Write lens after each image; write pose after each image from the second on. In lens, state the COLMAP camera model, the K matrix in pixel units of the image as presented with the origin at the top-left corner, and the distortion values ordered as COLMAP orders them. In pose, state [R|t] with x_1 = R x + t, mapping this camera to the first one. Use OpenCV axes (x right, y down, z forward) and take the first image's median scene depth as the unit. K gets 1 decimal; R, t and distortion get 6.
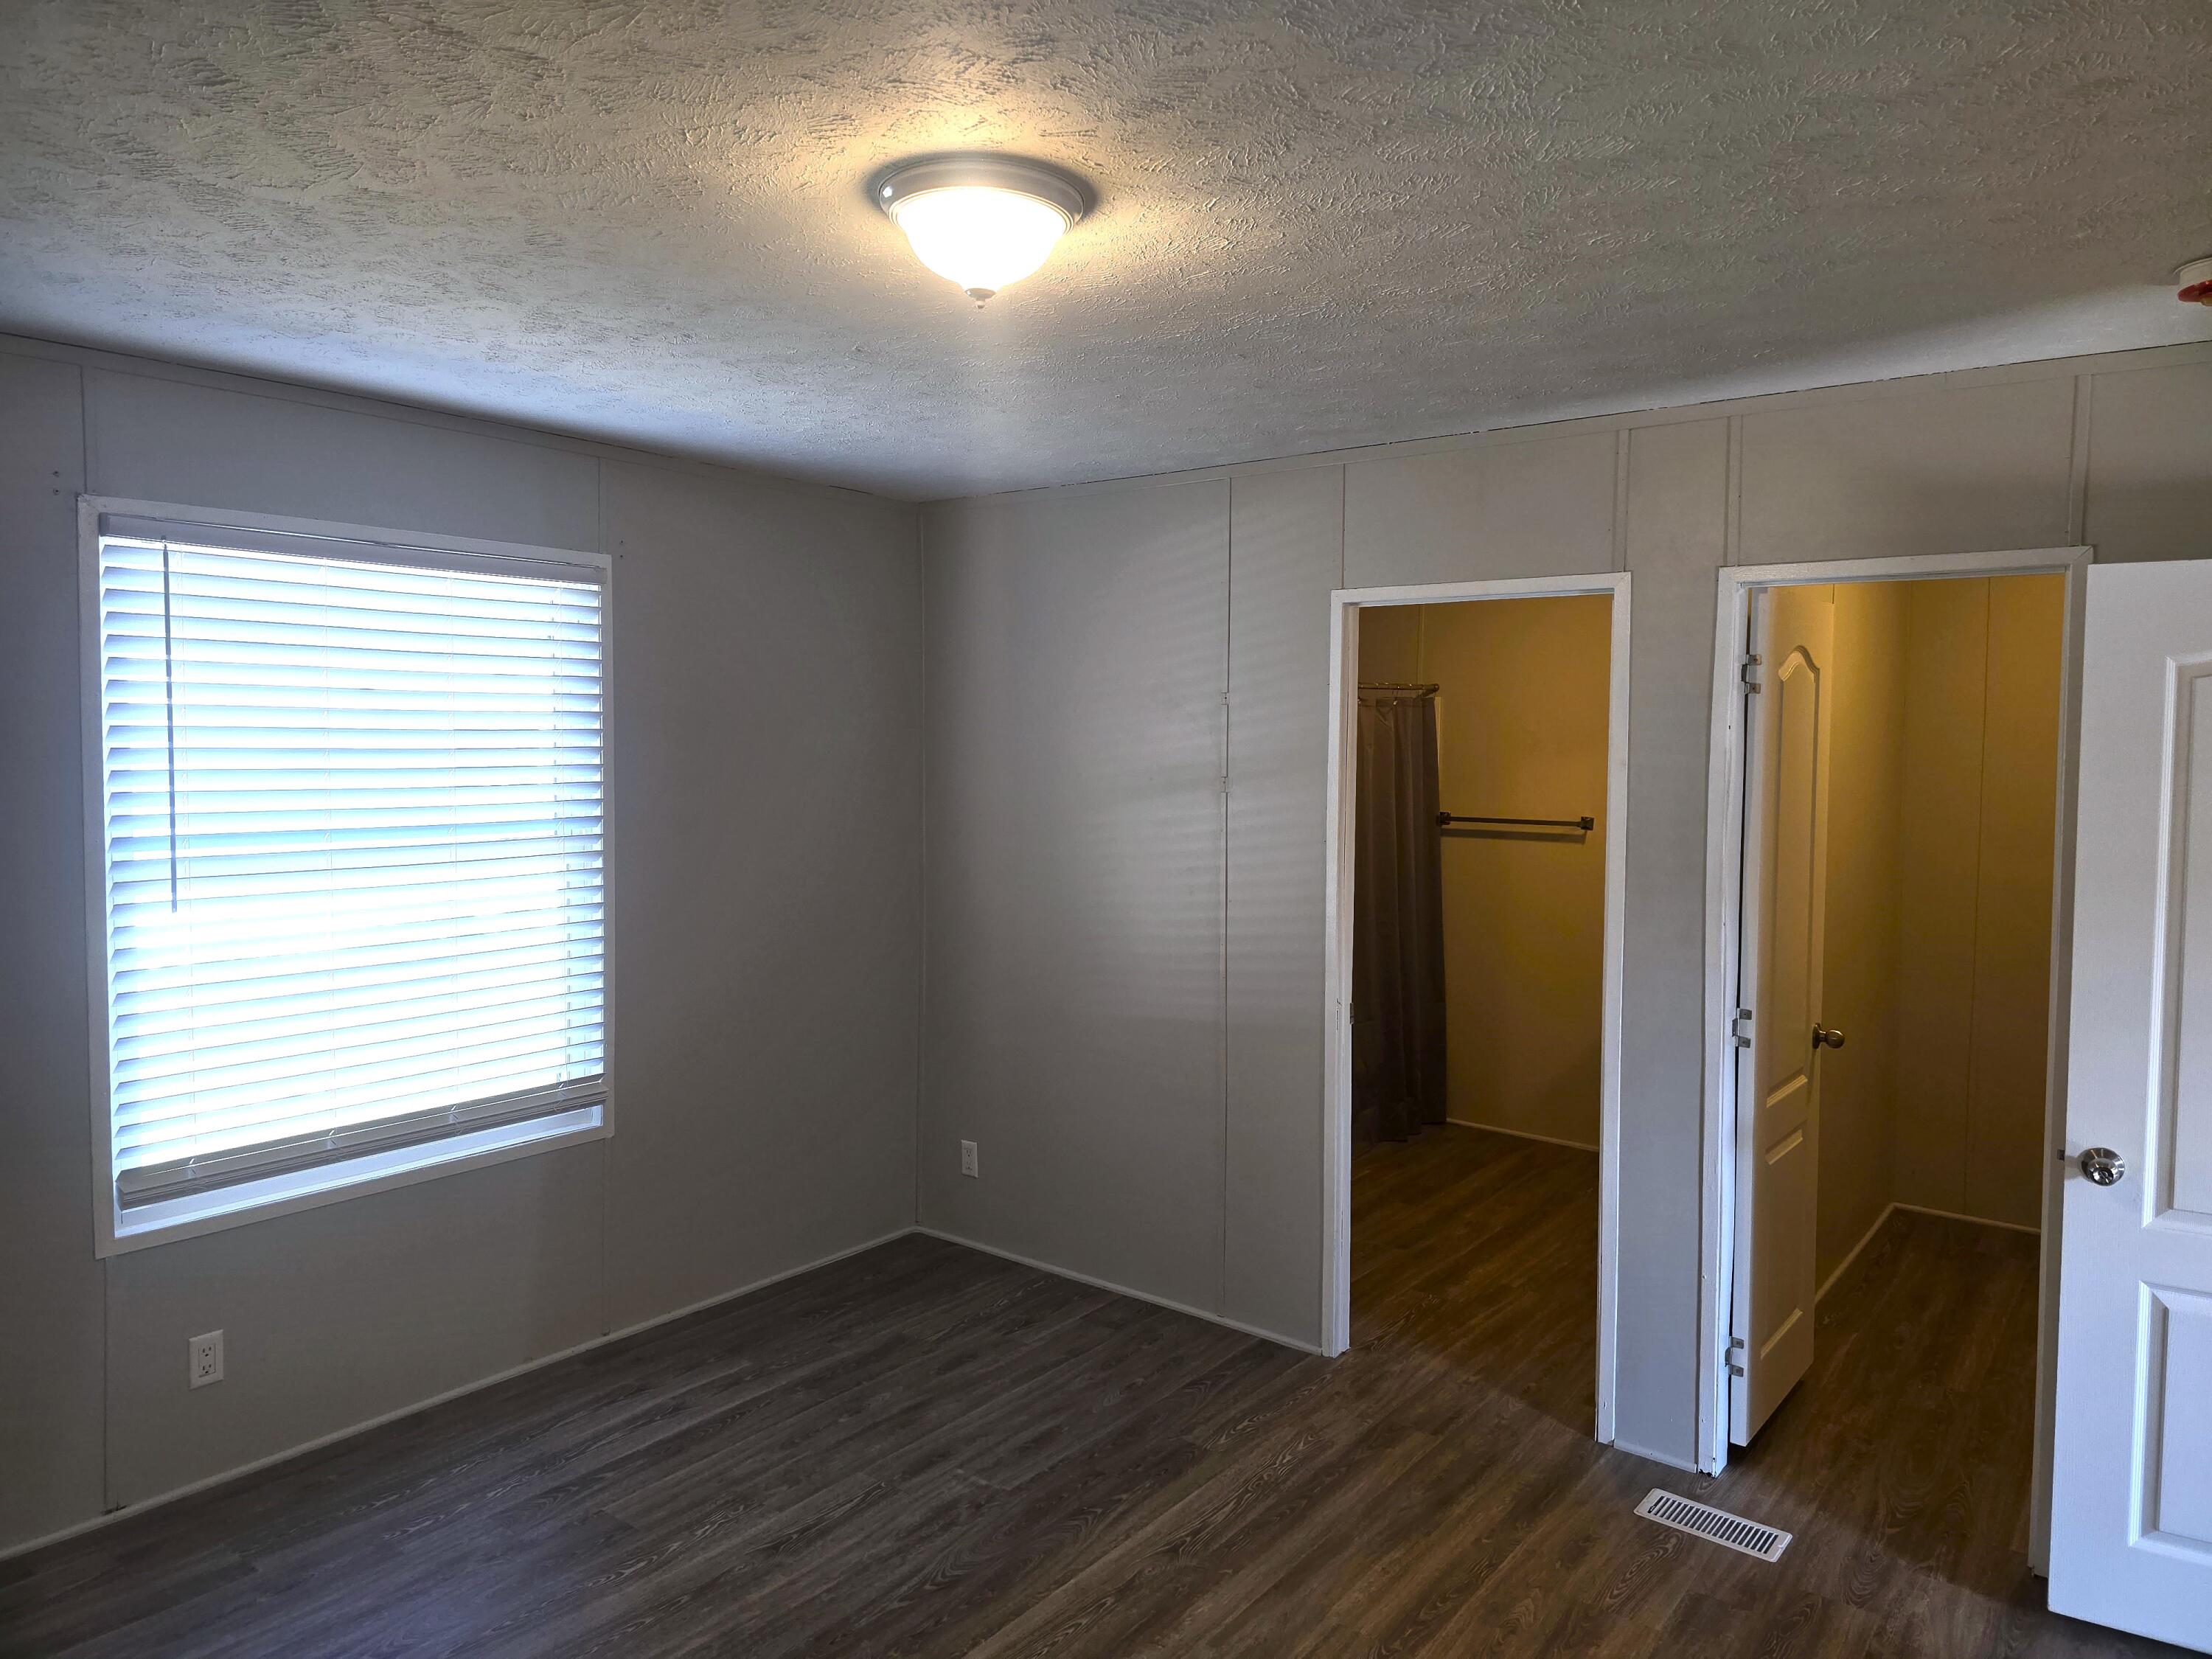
lens RADIAL K [[1505.0, 0, 1106.0], [0, 1505.0, 829.5], [0, 0, 1]] dist [0.080573, -0.085130]
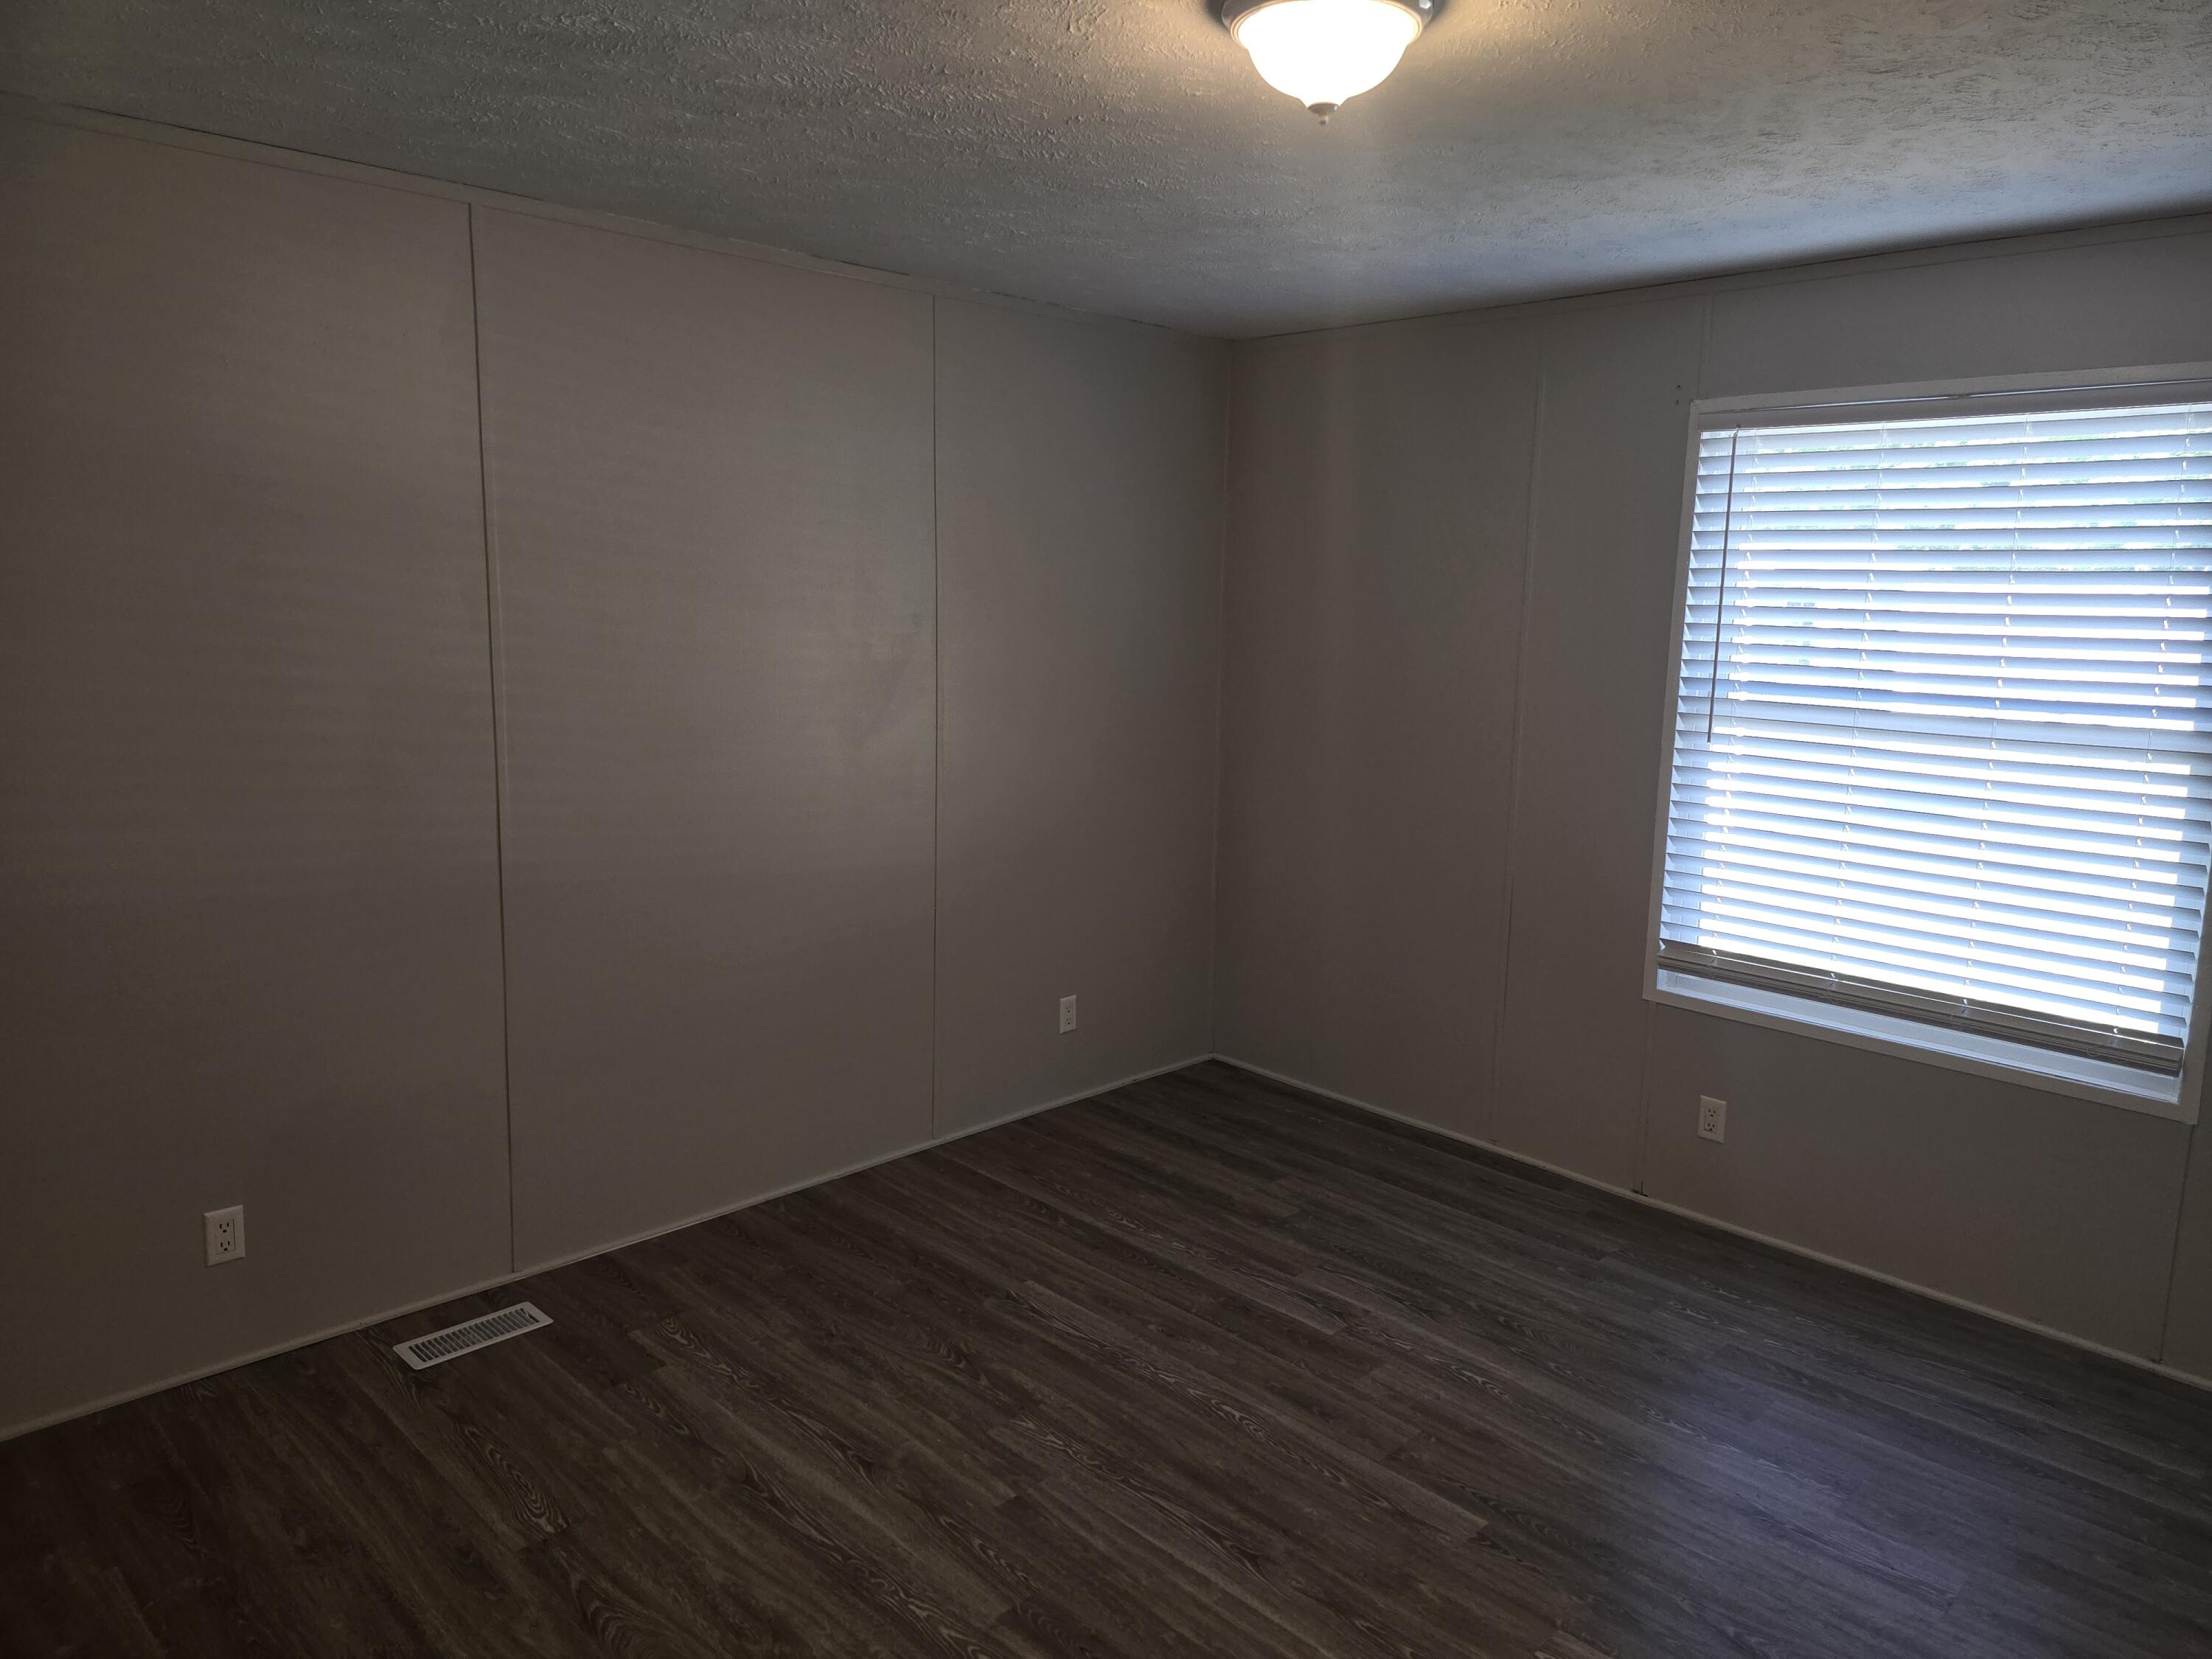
lens RADIAL K [[1465.5, 0, 1106.0], [0, 1465.5, 829.5], [0, 0, 1]] dist [0.024322, -0.002068]
pose [[-0.127962, 0.157761, -0.979151, 0.566884], [-0.089956, 0.981352, 0.169872, -0.031199], [0.987691, 0.109818, -0.111385, 0.627673]]
